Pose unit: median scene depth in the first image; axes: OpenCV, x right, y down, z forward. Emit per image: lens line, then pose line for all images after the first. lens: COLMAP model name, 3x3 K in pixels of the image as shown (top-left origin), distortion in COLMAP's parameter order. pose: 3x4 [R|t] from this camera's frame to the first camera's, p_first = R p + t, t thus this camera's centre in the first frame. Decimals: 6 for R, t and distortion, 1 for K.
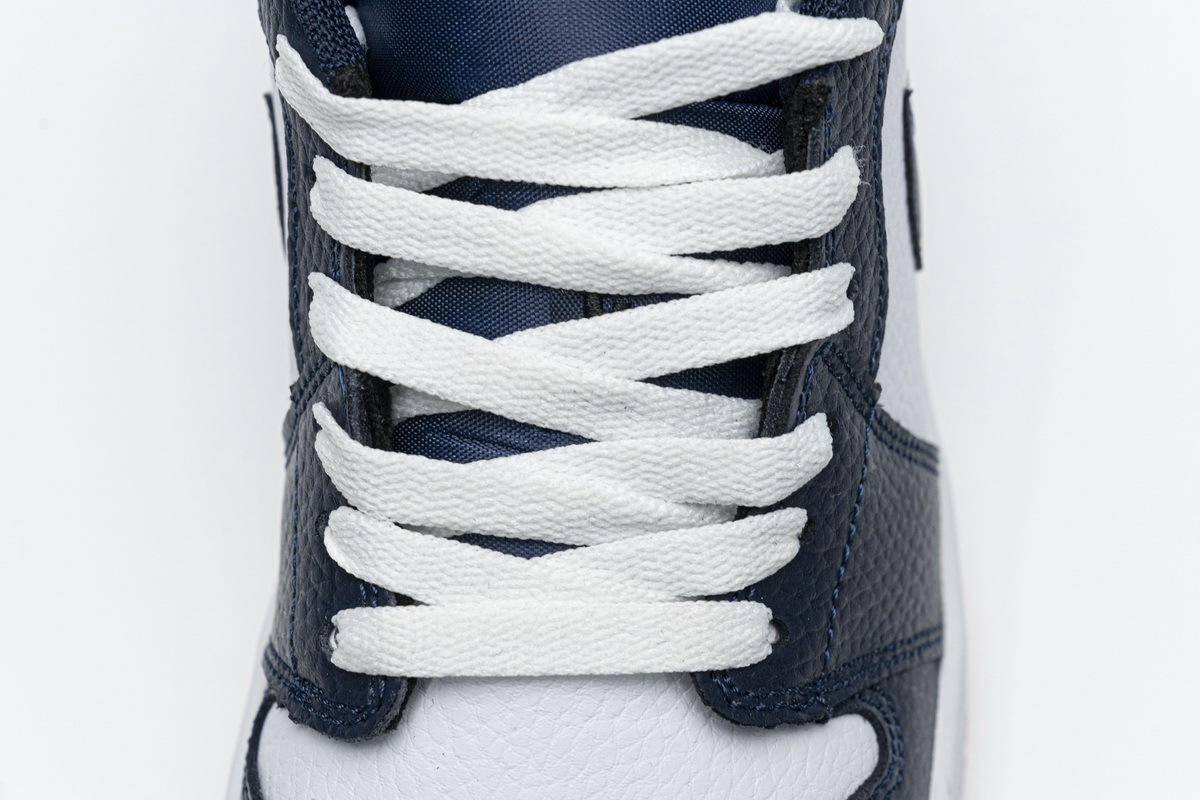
lens RADIAL K [[2324.7, 0, 600.0], [0, 2324.7, 400.0], [0, 0, 1]] dist [0.037153, -0.048618]
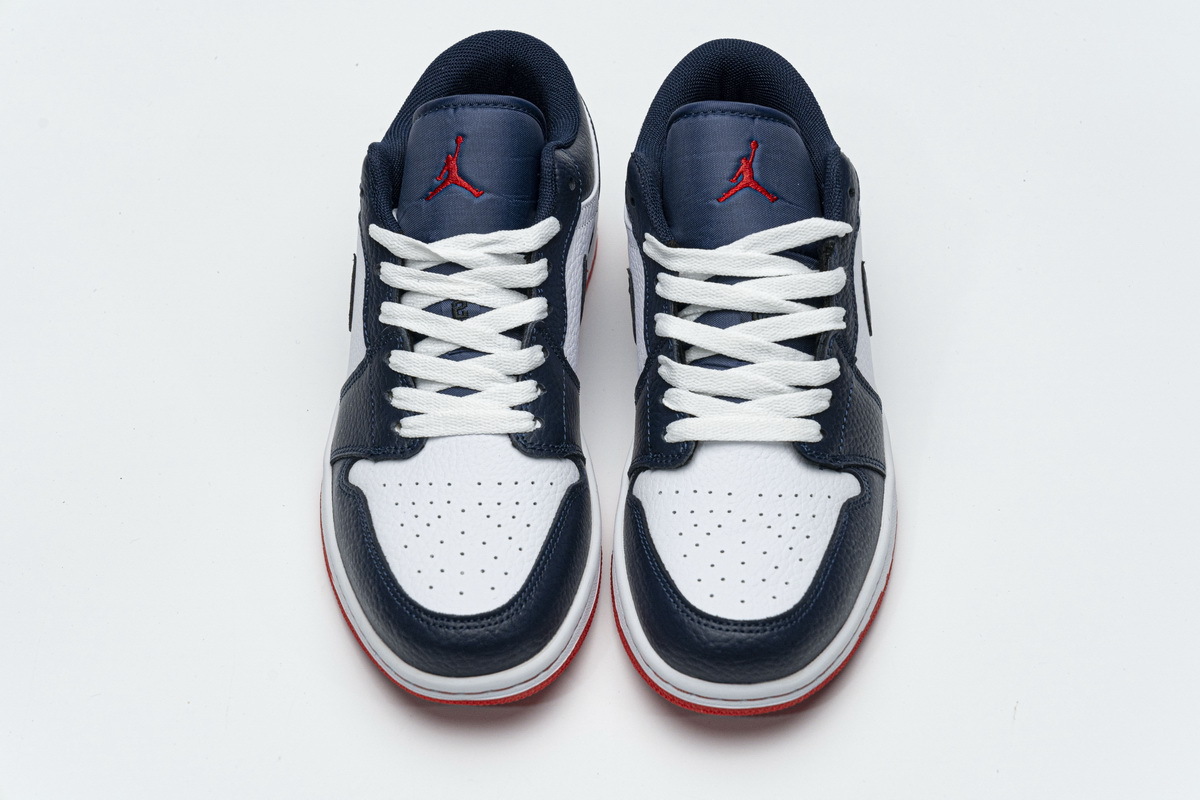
lens RADIAL K [[2324.7, 0, 600.0], [0, 2324.7, 400.0], [0, 0, 1]] dist [0.037153, -0.048618]
pose [[0.999975, -0.007047, -0.000825, -0.195836], [0.006616, 0.968144, -0.250307, 0.782766], [0.002562, 0.250295, 0.968166, -1.786879]]
